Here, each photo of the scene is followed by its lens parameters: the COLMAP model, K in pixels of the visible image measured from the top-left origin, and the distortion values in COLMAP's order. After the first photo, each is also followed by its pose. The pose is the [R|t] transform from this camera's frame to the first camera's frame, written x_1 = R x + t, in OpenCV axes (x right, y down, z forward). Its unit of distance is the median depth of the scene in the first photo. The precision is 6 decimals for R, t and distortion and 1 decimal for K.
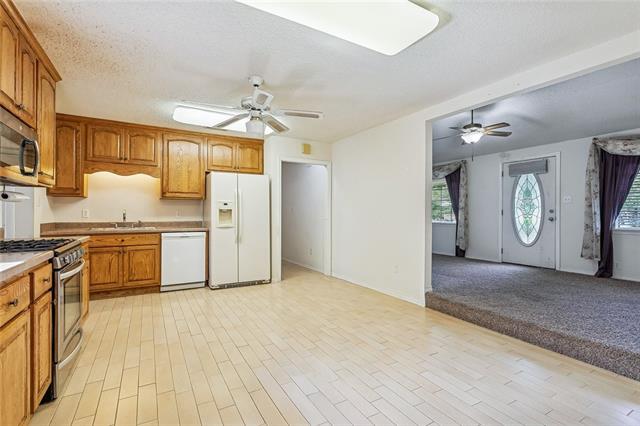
lens RADIAL K [[304.9, 0, 313.9], [0, 304.9, 211.6], [0, 0, 1]] dist [-0.000635, -0.001456]
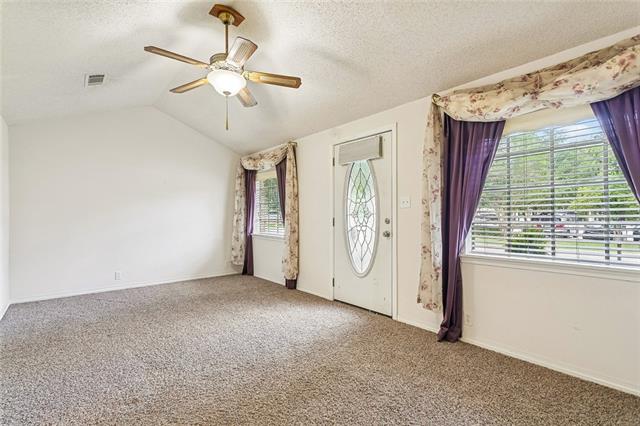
lens RADIAL K [[304.9, 0, 324.8], [0, 304.9, 211.9], [0, 0, 1]] dist [-0.000635, -0.001456]
pose [[0.980784, -0.005595, 0.195016, 0.493389], [0.006207, 0.999978, -0.002525, -0.017635], [-0.194997, 0.003687, 0.980797, 0.391011]]
